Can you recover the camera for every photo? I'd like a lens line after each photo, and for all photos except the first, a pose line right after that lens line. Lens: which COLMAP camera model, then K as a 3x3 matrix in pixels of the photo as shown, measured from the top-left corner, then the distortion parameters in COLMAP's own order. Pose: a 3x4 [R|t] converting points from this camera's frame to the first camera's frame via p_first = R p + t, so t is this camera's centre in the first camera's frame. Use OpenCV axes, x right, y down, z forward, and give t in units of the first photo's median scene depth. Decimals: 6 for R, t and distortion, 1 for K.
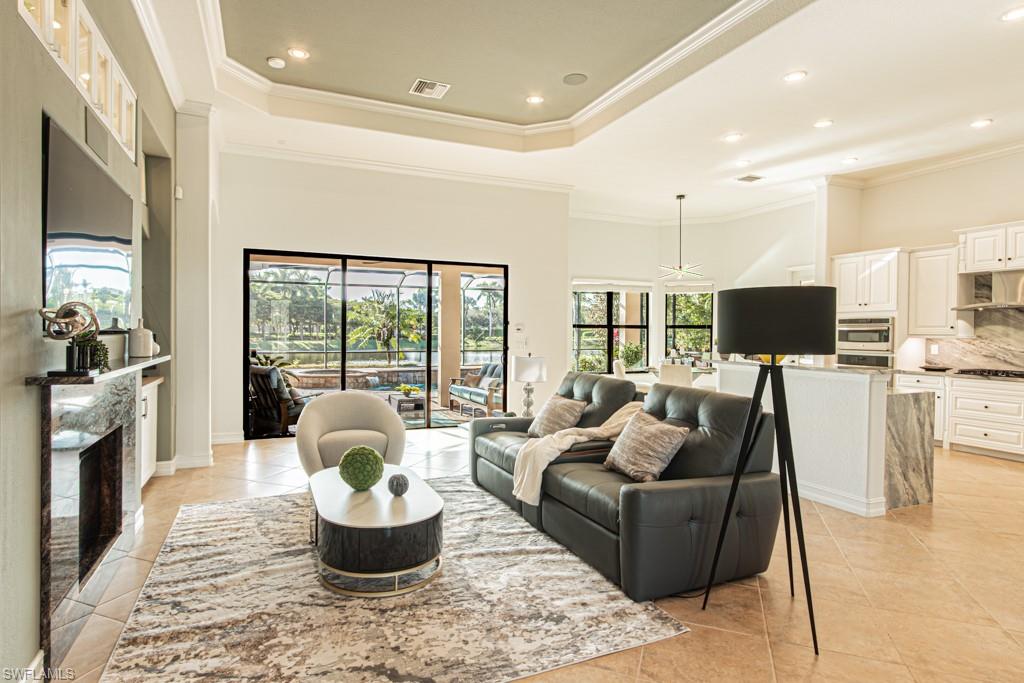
lens RADIAL K [[539.4, 0, 494.5], [0, 539.4, 339.0], [0, 0, 1]] dist [0.004807, -0.003435]
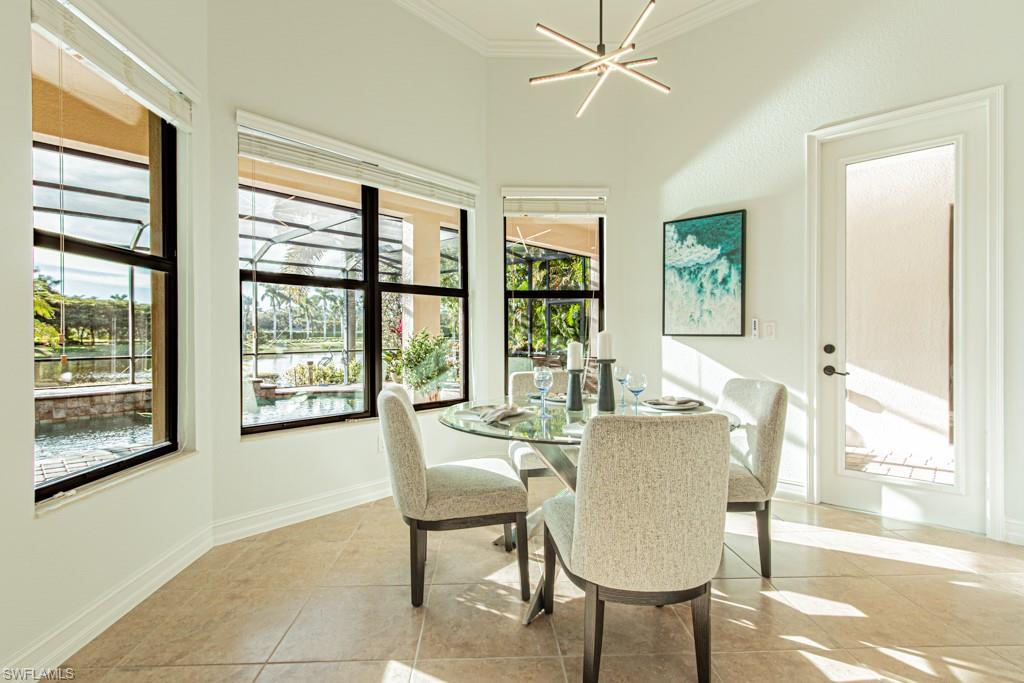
lens RADIAL K [[473.9, 0, 511.1], [0, 473.9, 337.2], [0, 0, 1]] dist [0.010220, -0.001231]
pose [[0.910806, -0.010781, 0.412695, 0.258085], [0.014044, 0.999889, -0.004874, 0.022541], [-0.412597, 0.010235, 0.910856, 1.036605]]
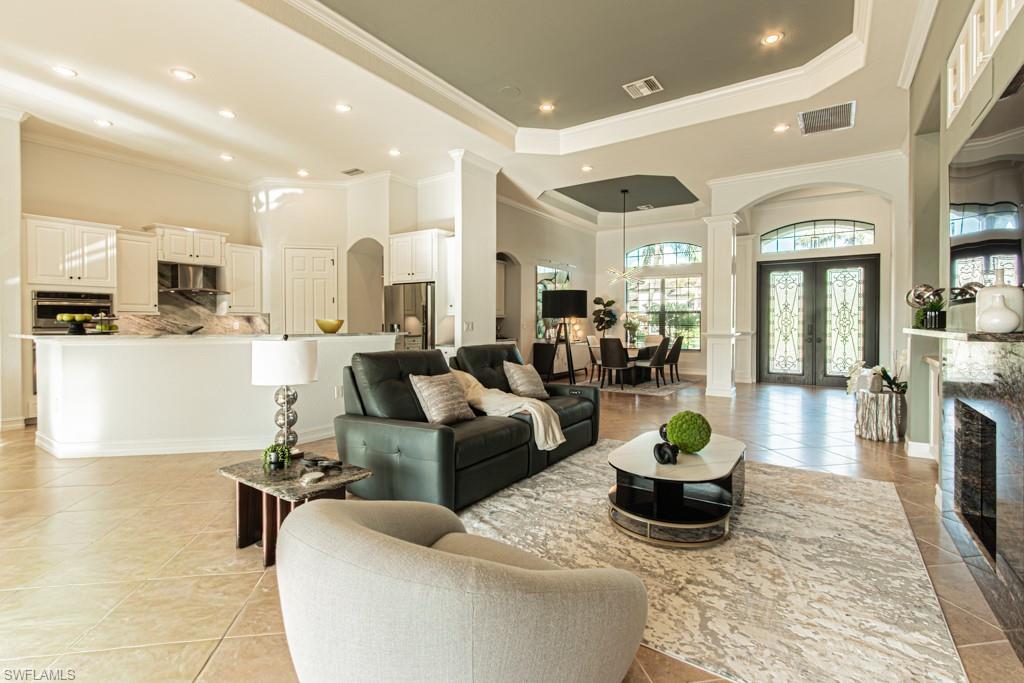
lens RADIAL K [[473.9, 0, 496.8], [0, 473.9, 328.0], [0, 0, 1]] dist [0.010220, -0.001231]
pose [[-0.524763, -0.017753, 0.851063, -0.410528], [0.005500, 0.999691, 0.024245, 0.006008], [-0.851231, 0.017404, -0.524503, 0.886318]]
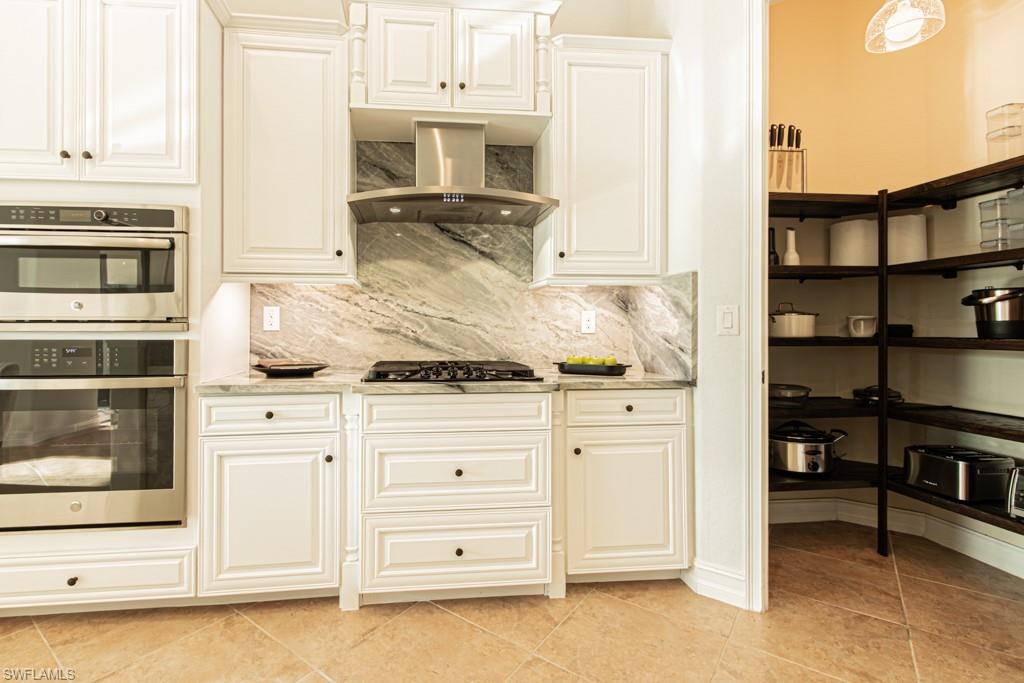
lens RADIAL K [[473.9, 0, 456.3], [0, 473.9, 325.1], [0, 0, 1]] dist [0.010220, -0.001231]
pose [[0.280315, -0.005981, 0.959890, 0.546578], [0.012248, 0.999921, 0.002654, 0.026215], [-0.959830, 0.011013, 0.280366, 0.812304]]
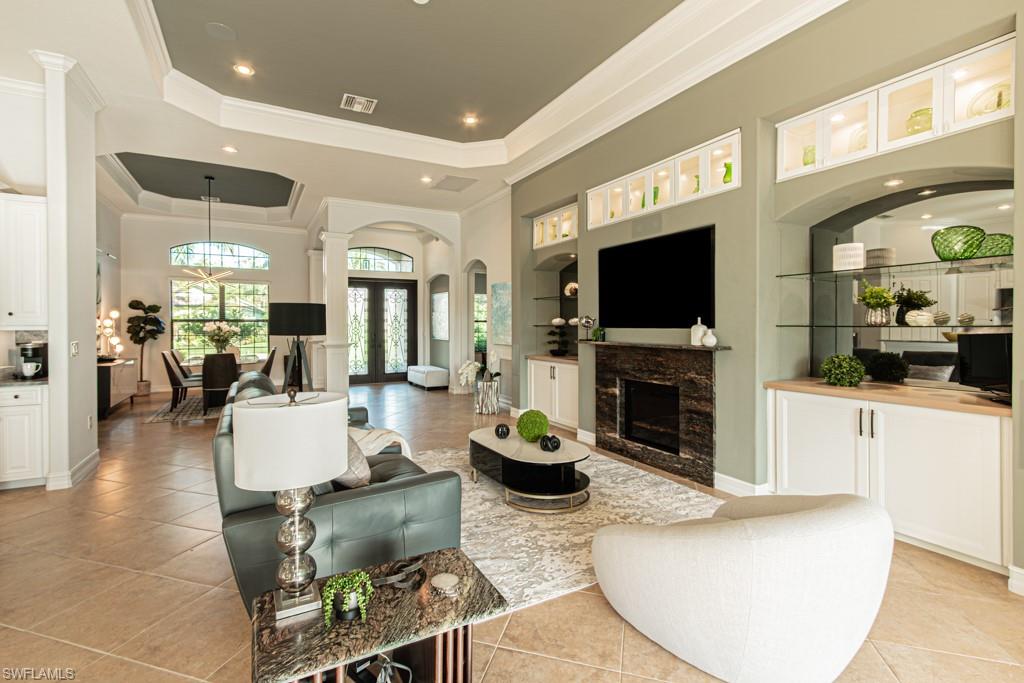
lens RADIAL K [[473.9, 0, 509.2], [0, 473.9, 327.4], [0, 0, 1]] dist [0.010220, -0.001231]
pose [[-0.995124, -0.005031, -0.098502, -0.032246], [-0.006691, 0.999841, 0.016523, -0.015051], [0.098404, 0.017102, -0.995000, 1.079023]]
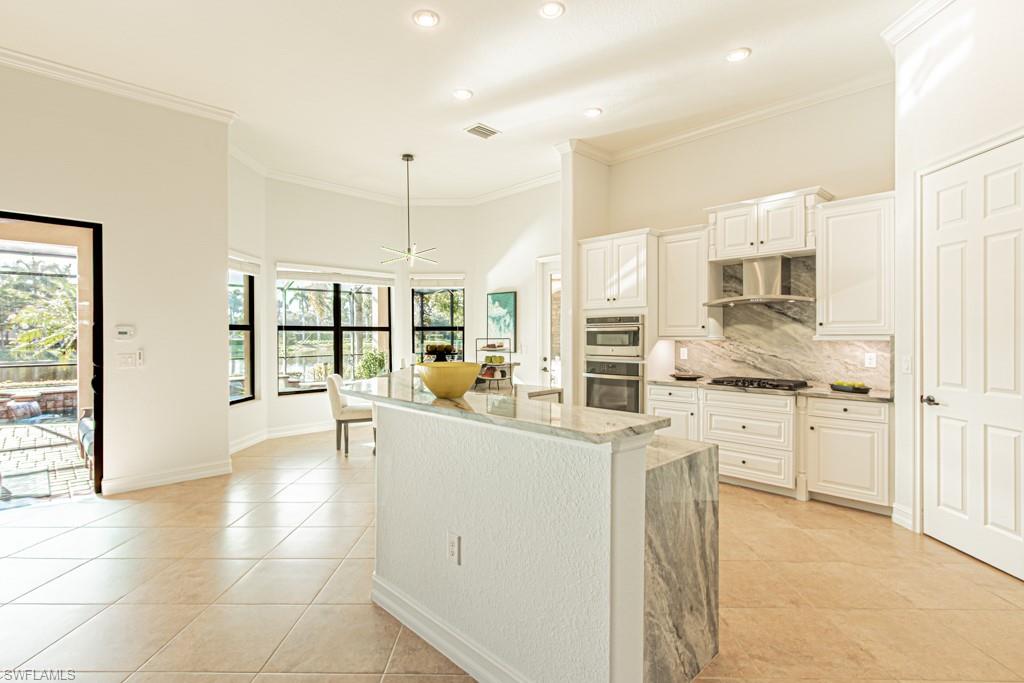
lens RADIAL K [[473.9, 0, 511.4], [0, 473.9, 337.1], [0, 0, 1]] dist [0.010220, -0.001231]
pose [[0.930136, -0.010026, 0.367079, 0.303055], [0.013370, 0.999889, -0.006566, -0.005169], [-0.366972, 0.011015, 0.930167, 0.425350]]
